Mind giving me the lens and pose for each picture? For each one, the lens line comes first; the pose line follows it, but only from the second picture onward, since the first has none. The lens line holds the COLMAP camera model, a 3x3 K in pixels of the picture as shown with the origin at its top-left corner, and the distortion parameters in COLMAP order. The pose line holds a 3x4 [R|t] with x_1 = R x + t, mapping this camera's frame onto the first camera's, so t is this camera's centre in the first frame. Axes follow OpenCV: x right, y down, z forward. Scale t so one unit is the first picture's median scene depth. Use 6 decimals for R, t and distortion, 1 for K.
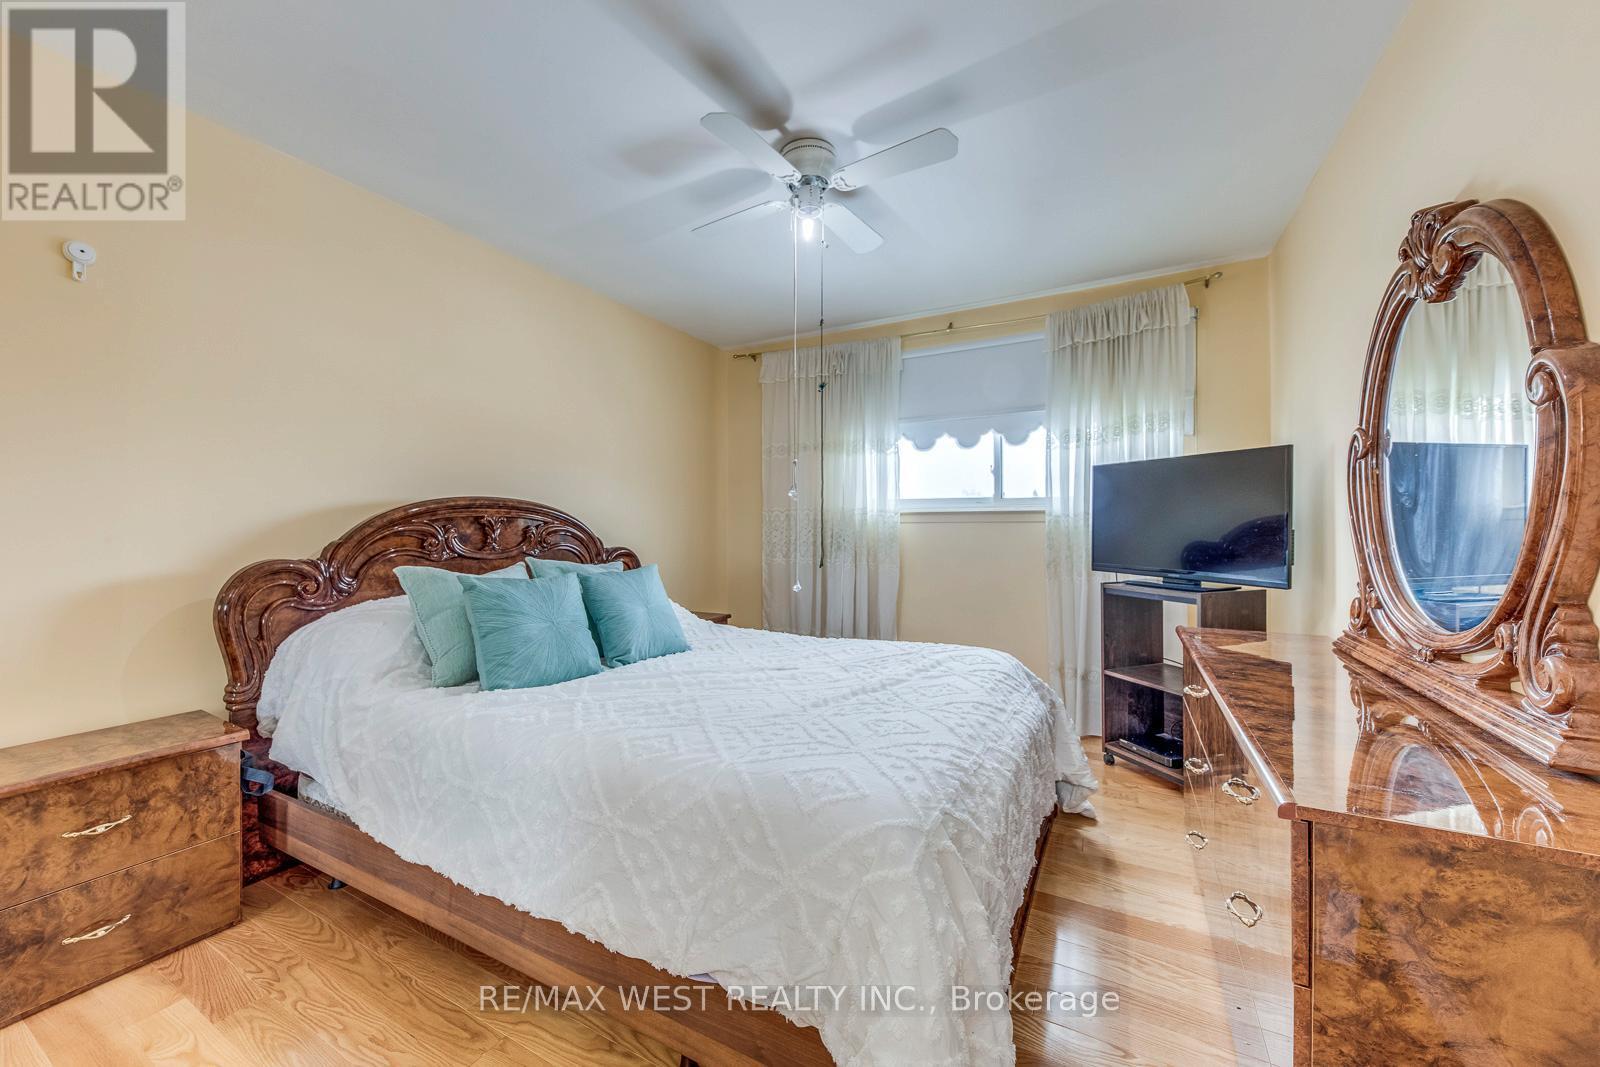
lens RADIAL K [[599.3, 0, 790.3], [0, 599.3, 526.5], [0, 0, 1]] dist [0.014969, -0.006352]
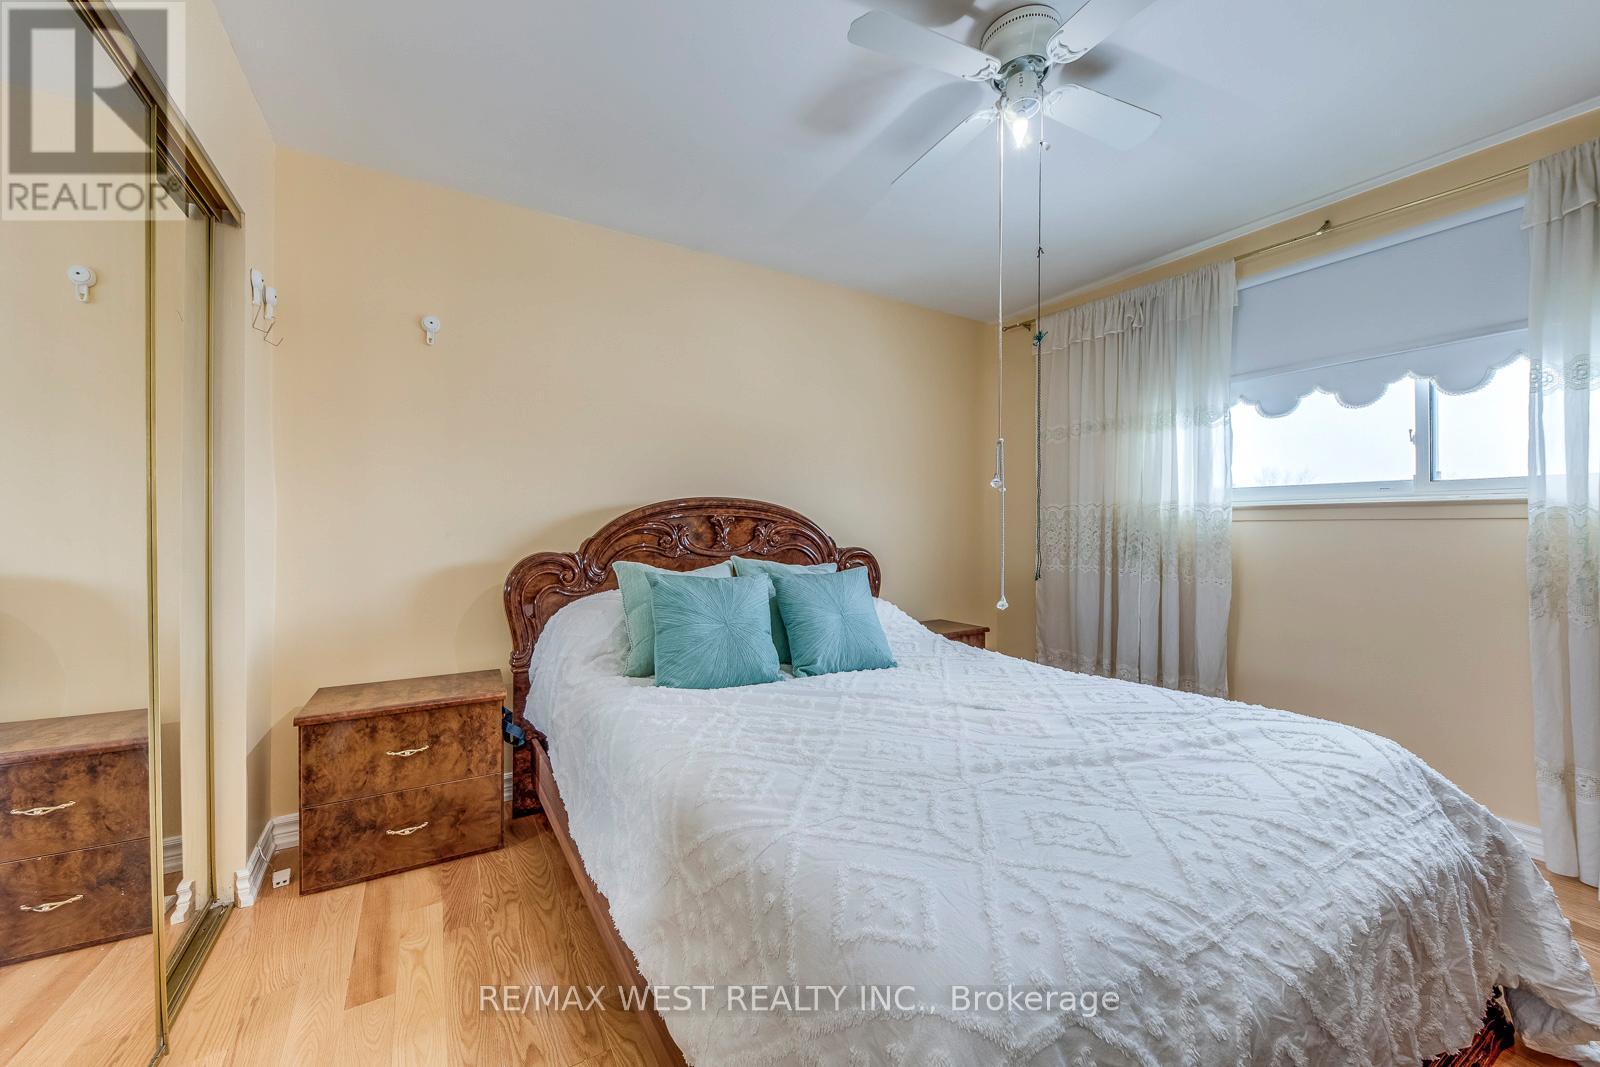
lens RADIAL K [[599.3, 0, 790.3], [0, 599.3, 526.5], [0, 0, 1]] dist [0.014969, -0.006352]
pose [[0.857391, 0.001369, -0.514664, 0.200948], [-0.001572, 0.999999, 0.000041, 0.002238], [0.514664, 0.000774, 0.857392, 0.231190]]
